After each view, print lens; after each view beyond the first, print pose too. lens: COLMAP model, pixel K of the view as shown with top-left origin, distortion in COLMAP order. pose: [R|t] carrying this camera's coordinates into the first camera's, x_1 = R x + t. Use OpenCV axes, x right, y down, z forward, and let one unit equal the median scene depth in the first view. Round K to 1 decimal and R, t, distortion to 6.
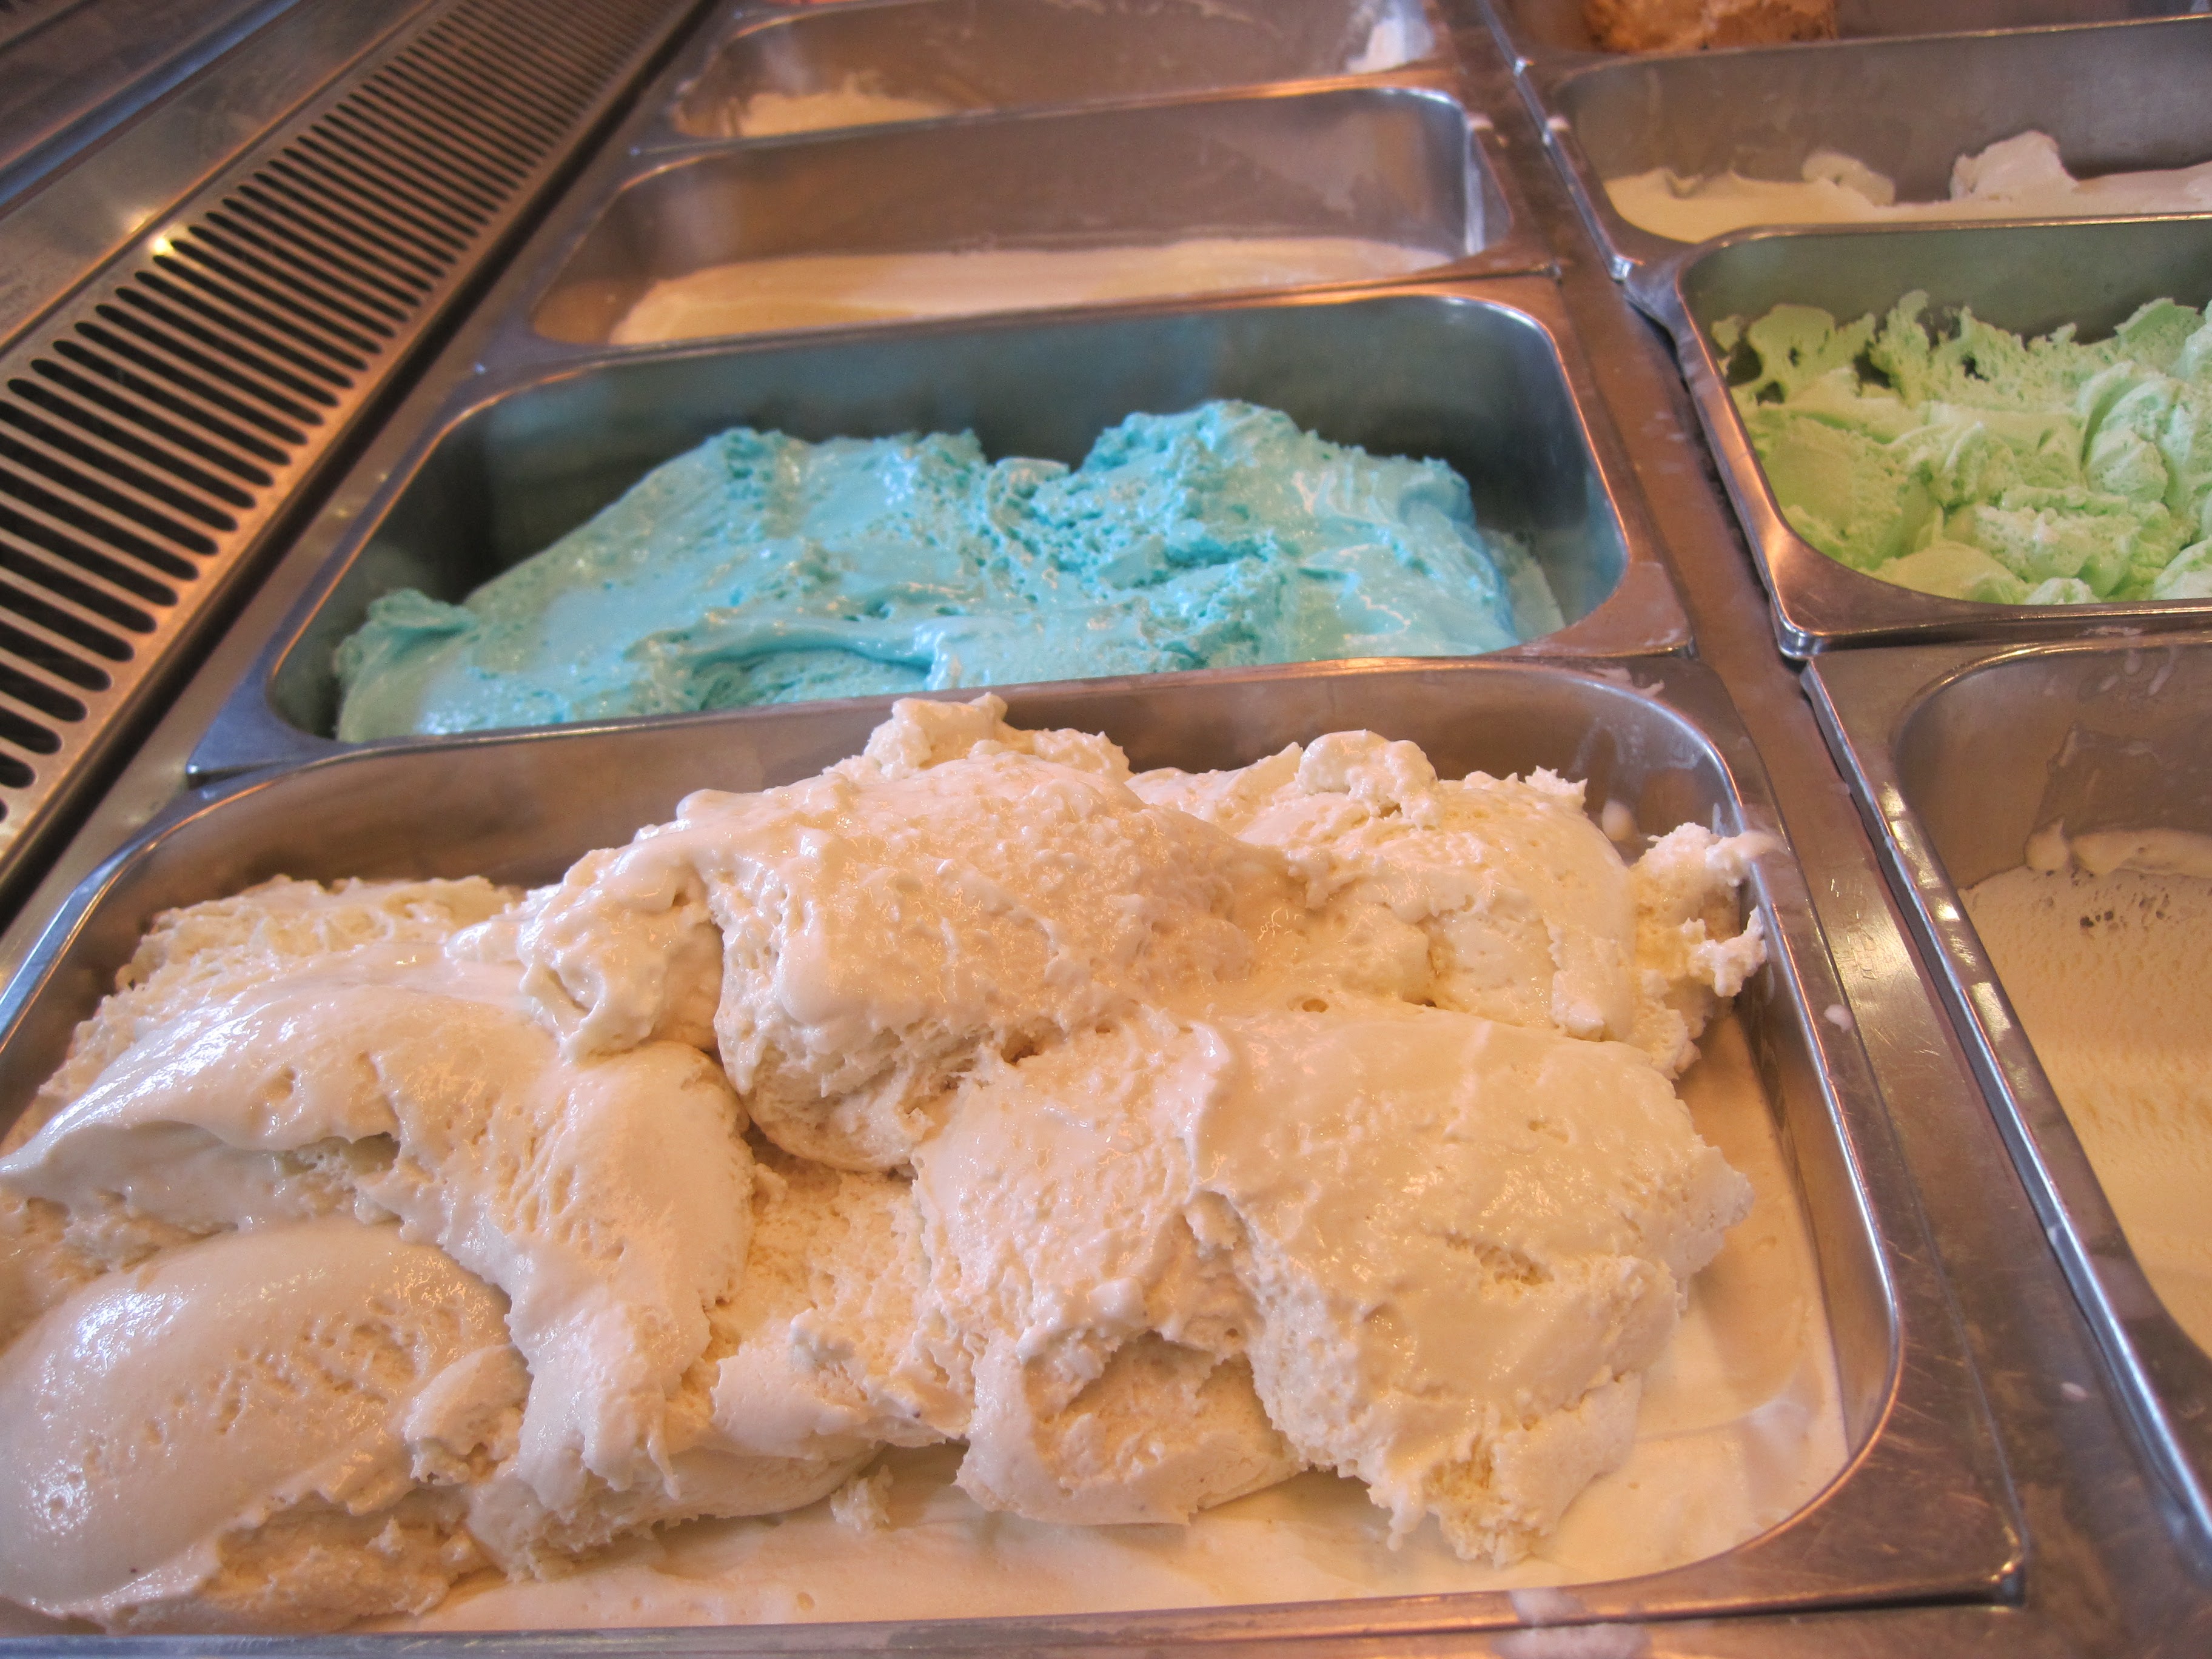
lens RADIAL K [[2238.1, 0, 1106.0], [0, 2238.1, 829.5], [0, 0, 1]] dist [-0.122669, 0.023668]
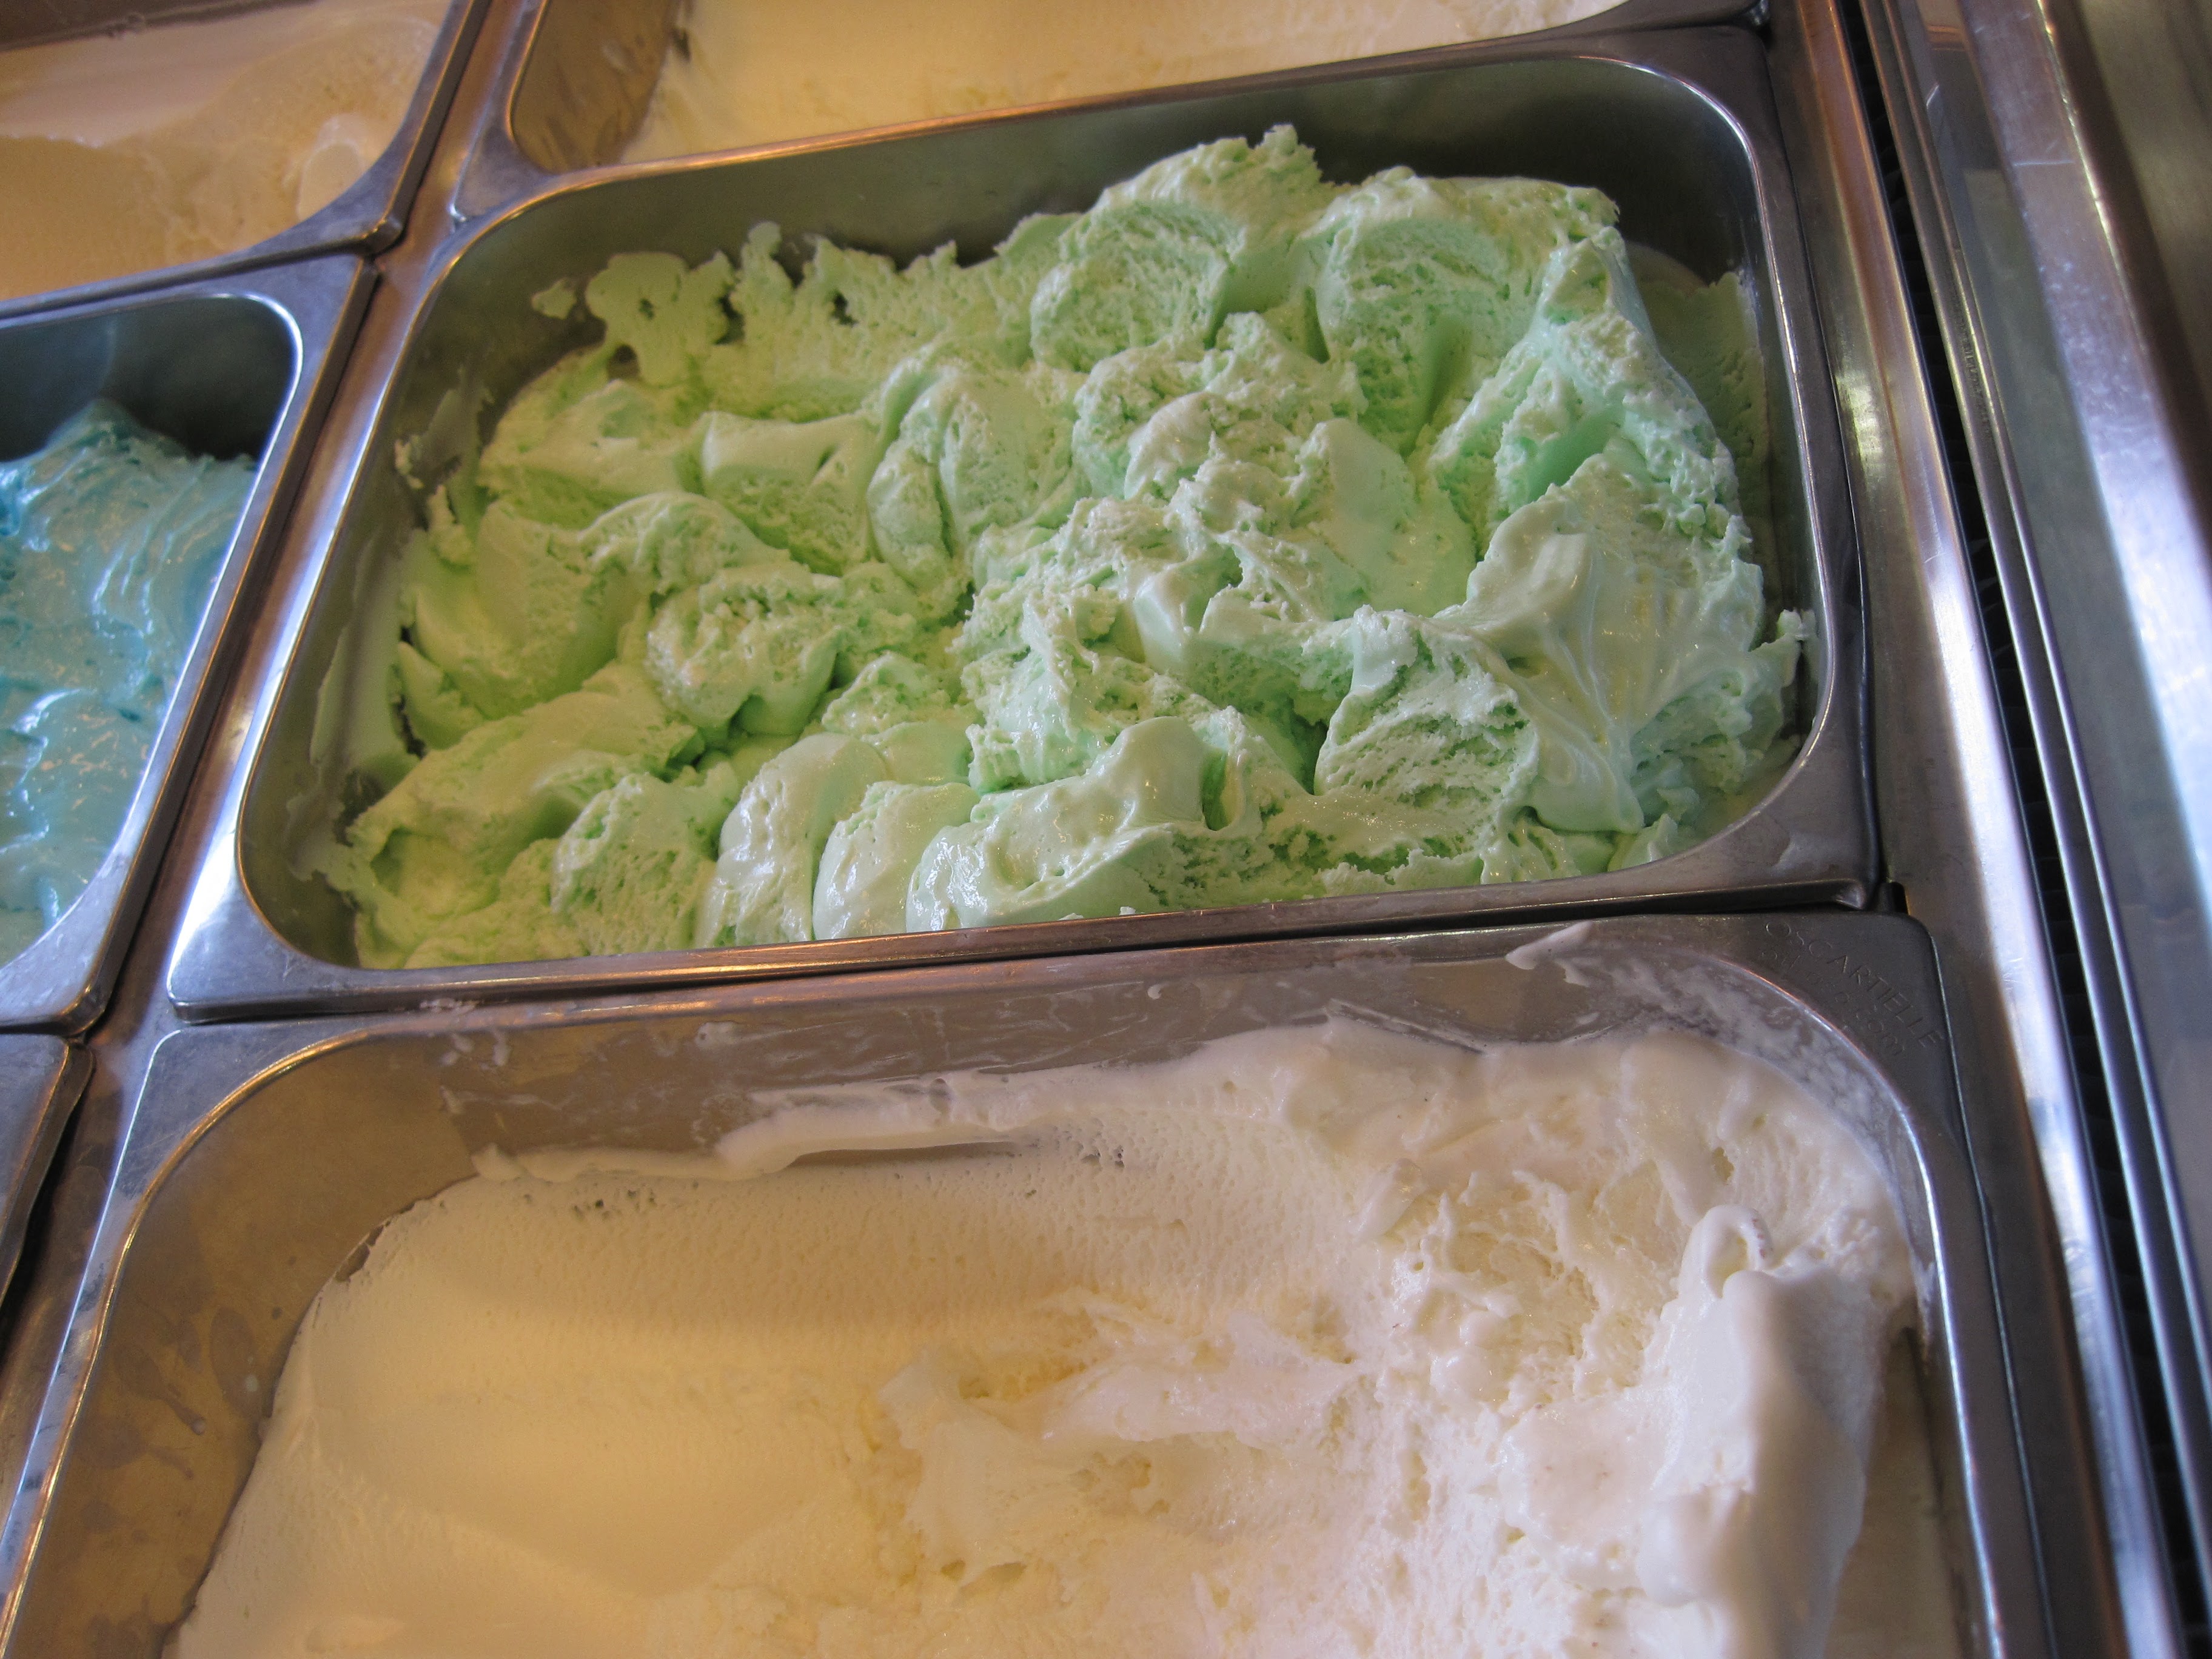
lens RADIAL K [[2238.1, 0, 1106.0], [0, 2238.1, 829.5], [0, 0, 1]] dist [-0.122669, 0.023668]
pose [[0.989660, -0.056113, -0.132005, 0.607167], [0.101375, 0.924702, 0.366946, -0.332832], [0.101475, -0.376533, 0.920829, 0.137682]]
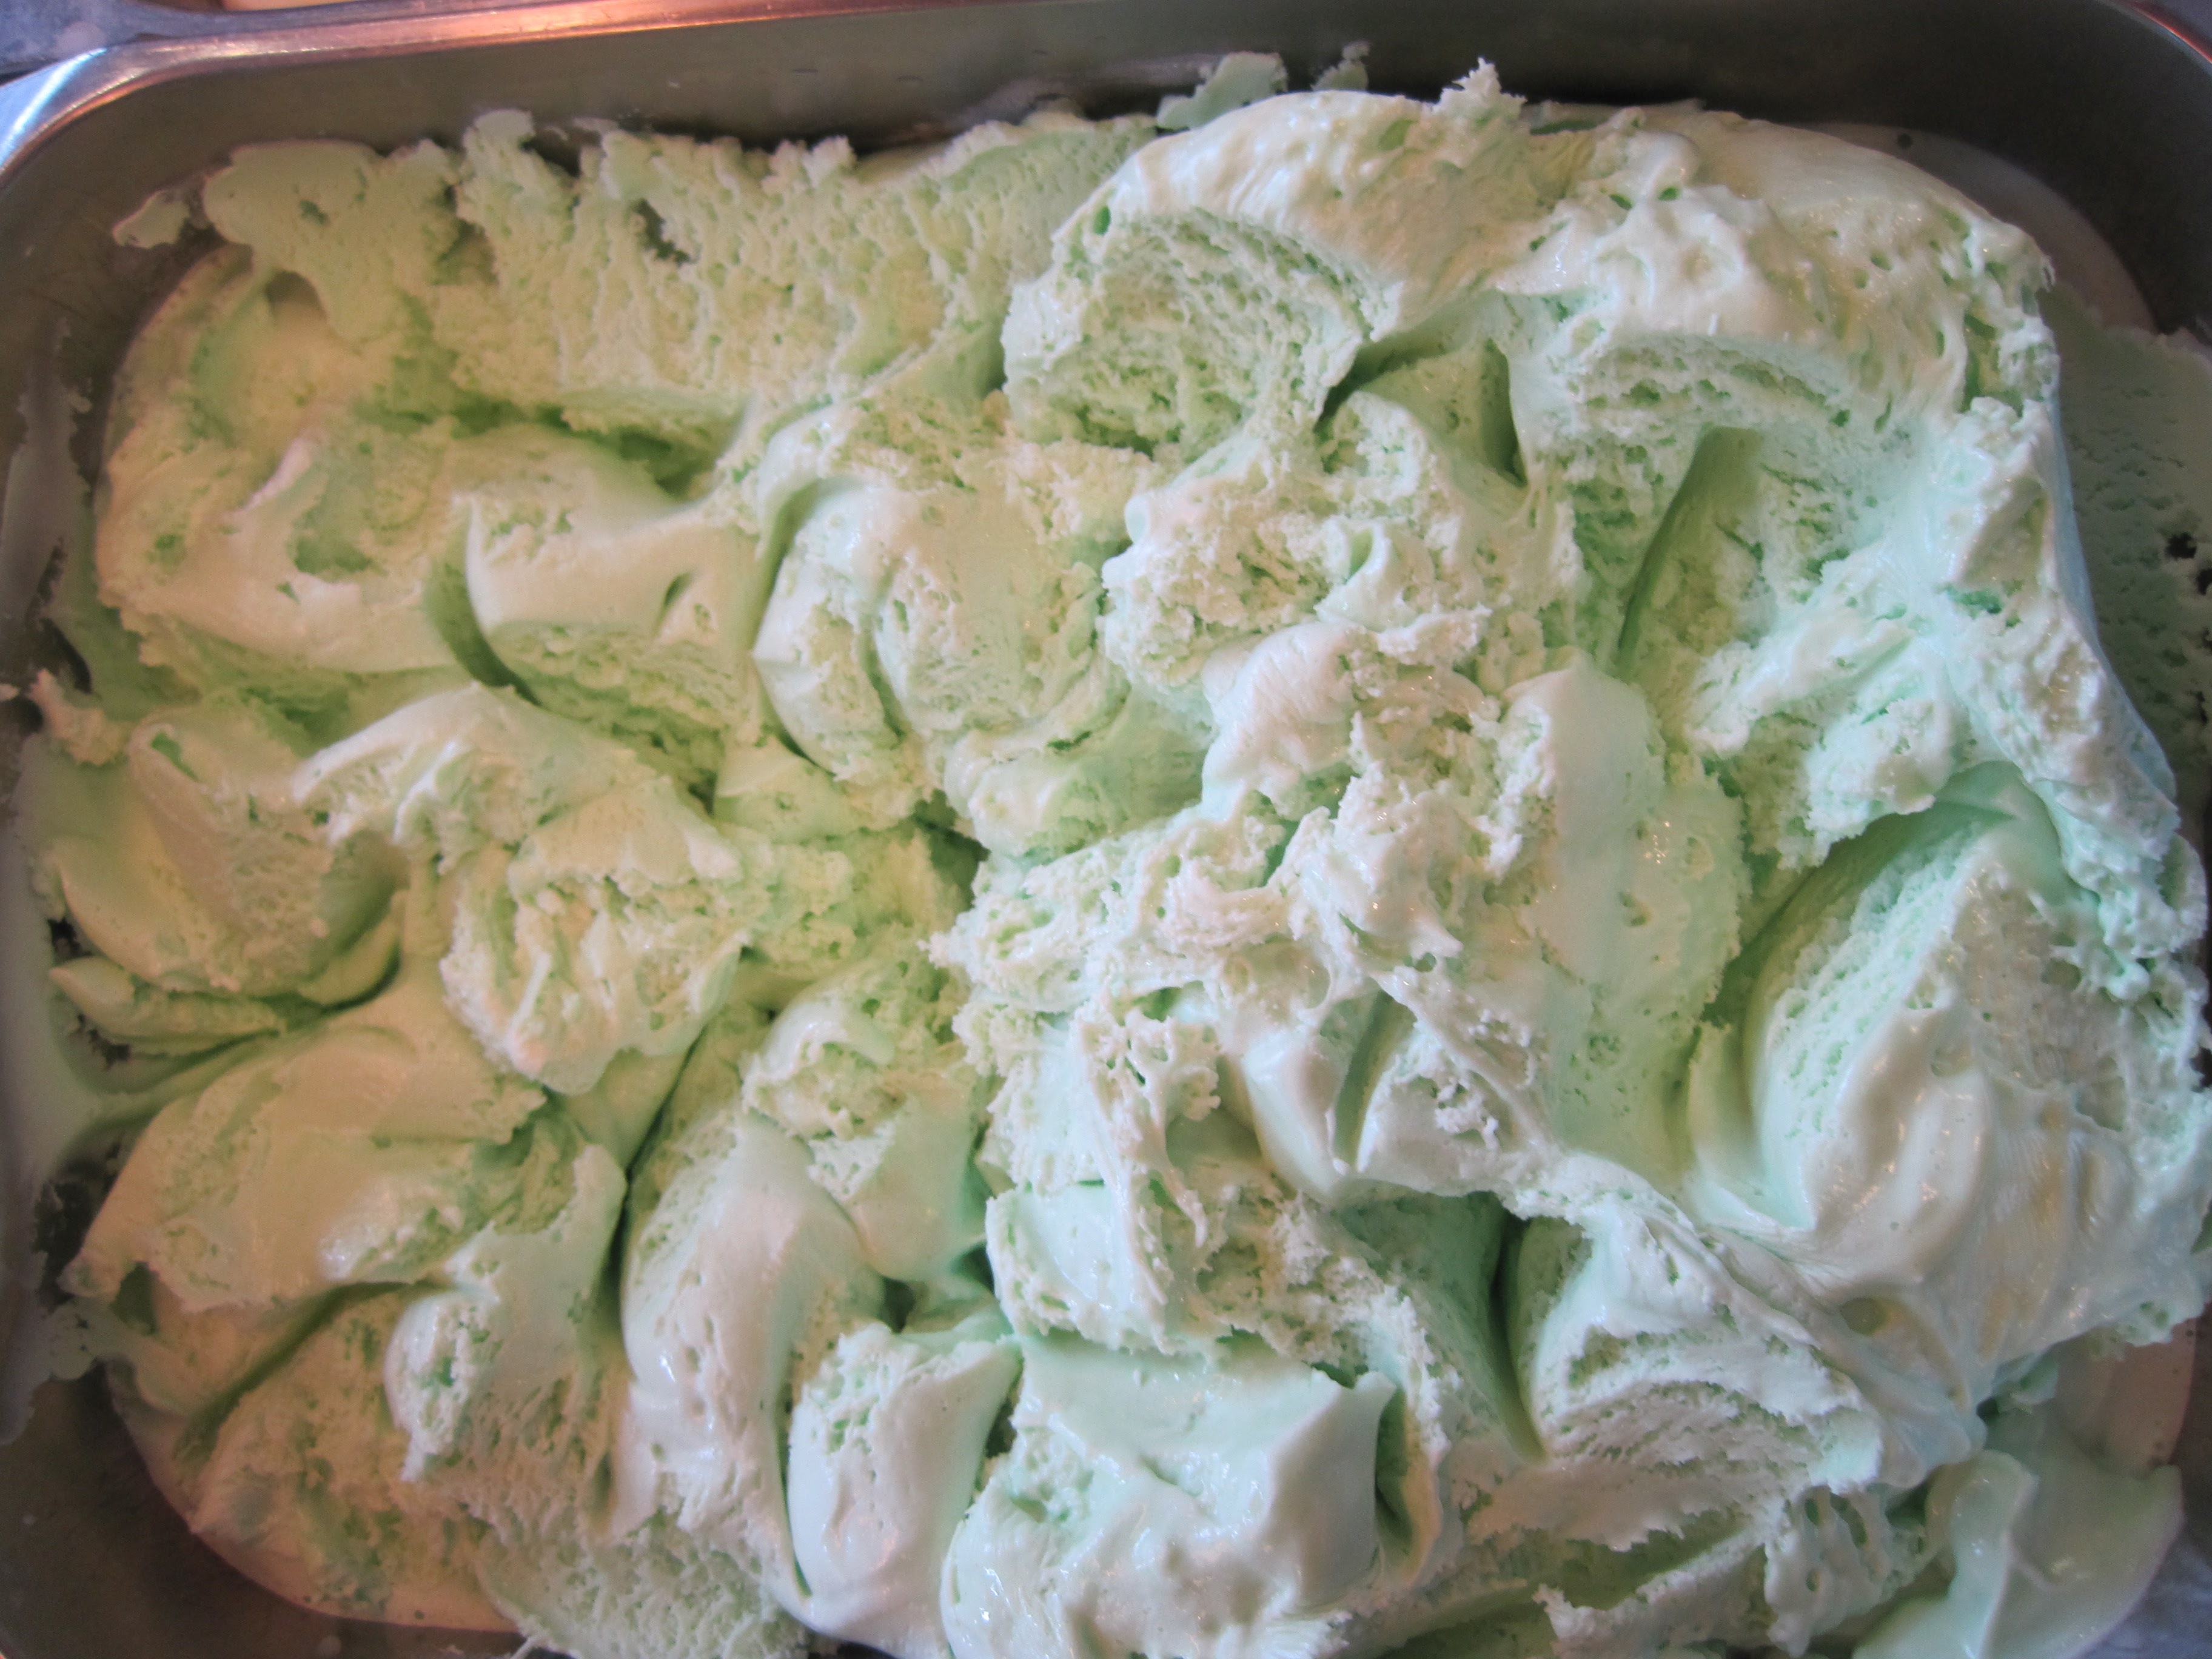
lens RADIAL K [[2238.1, 0, 1106.0], [0, 2238.1, 829.5], [0, 0, 1]] dist [-0.122669, 0.023668]
pose [[0.996941, -0.044122, -0.064509, 0.529675], [0.078134, 0.581707, 0.809637, -0.533565], [0.001802, -0.812201, 0.583375, 0.602265]]
